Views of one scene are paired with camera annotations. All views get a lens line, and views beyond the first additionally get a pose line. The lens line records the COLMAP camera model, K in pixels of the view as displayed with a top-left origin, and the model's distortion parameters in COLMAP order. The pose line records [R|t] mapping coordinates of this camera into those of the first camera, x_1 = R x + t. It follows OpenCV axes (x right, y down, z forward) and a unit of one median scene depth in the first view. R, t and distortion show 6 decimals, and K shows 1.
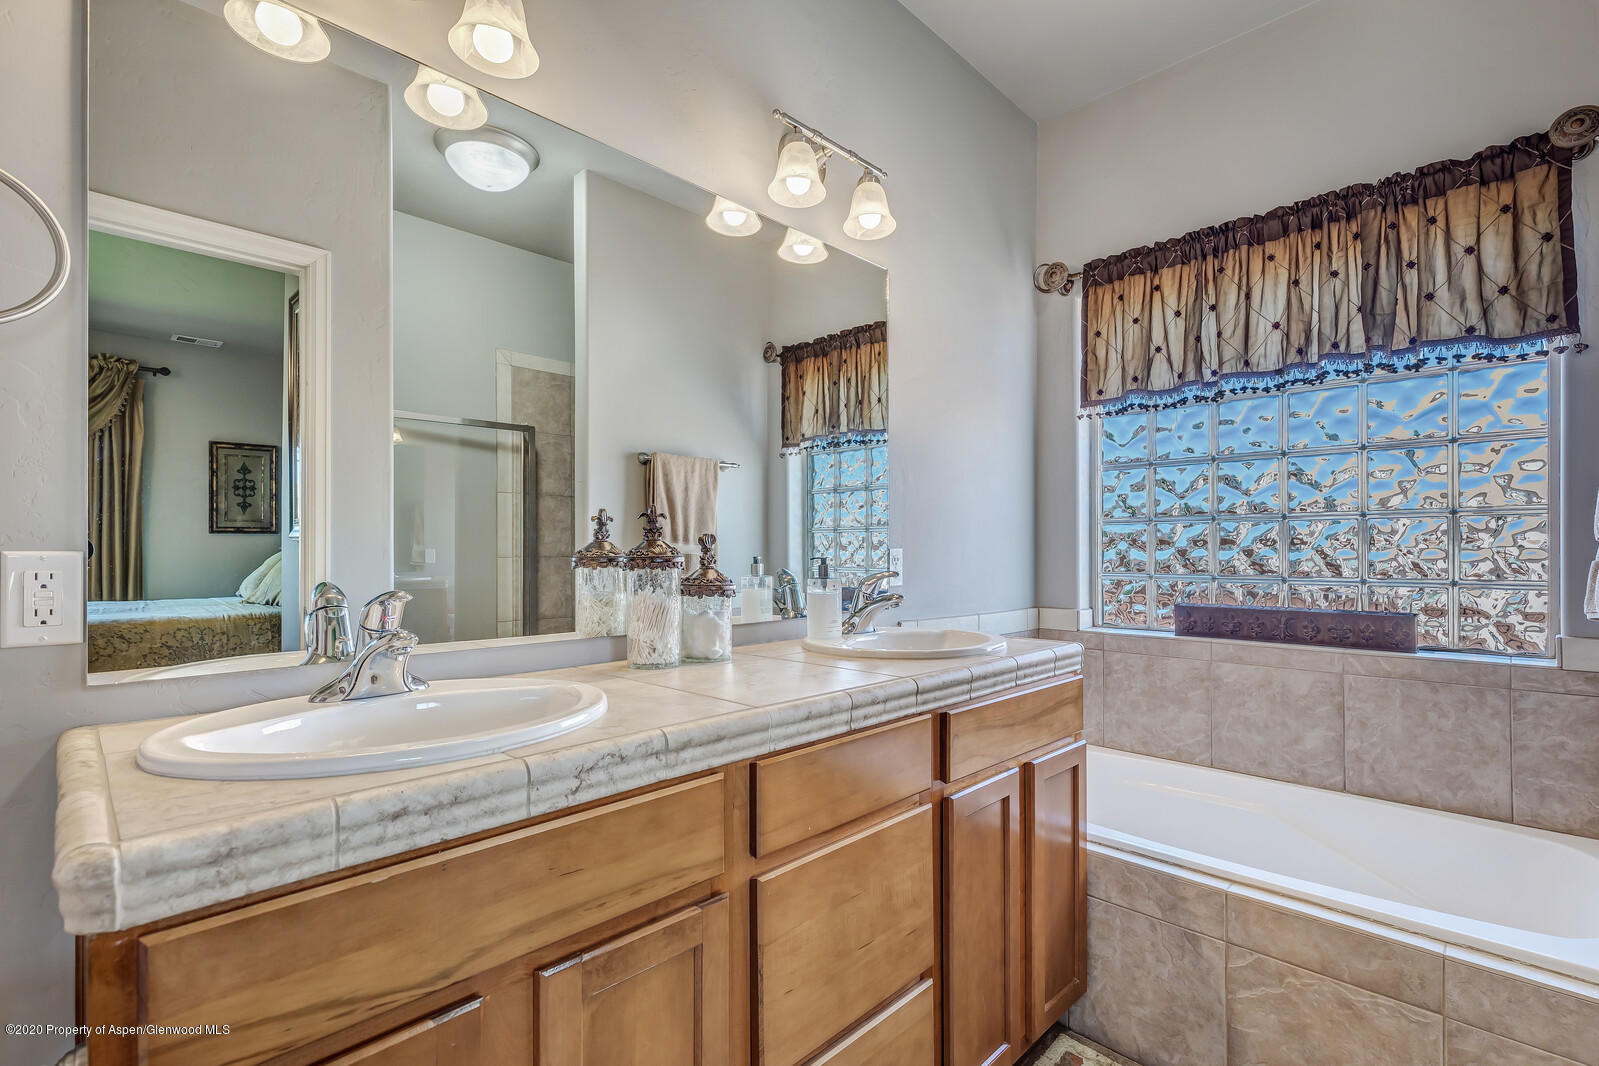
lens RADIAL K [[732.4, 0, 801.1], [0, 732.4, 531.3], [0, 0, 1]] dist [0.004025, -0.000817]
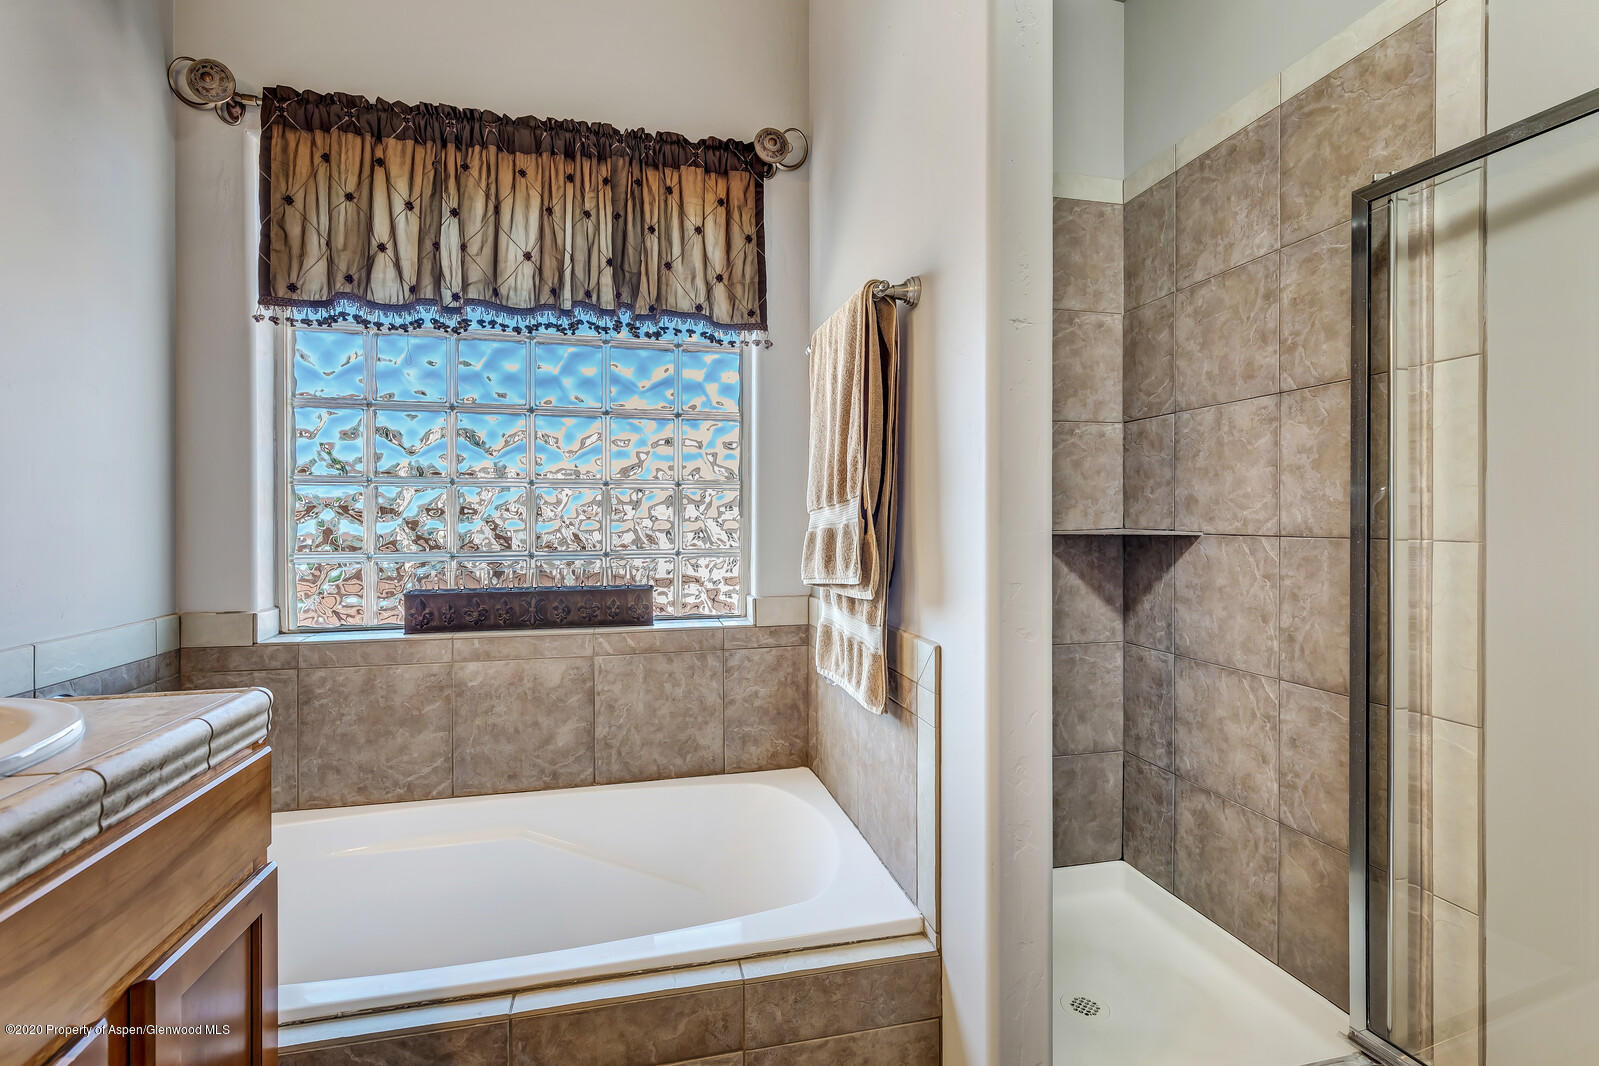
lens RADIAL K [[732.4, 0, 801.1], [0, 732.4, 531.3], [0, 0, 1]] dist [0.004025, -0.000817]
pose [[0.533170, -0.012461, 0.845916, 0.100374], [-0.021492, 0.999369, 0.028267, 0.006675], [-0.845735, -0.033252, 0.532566, 0.284415]]
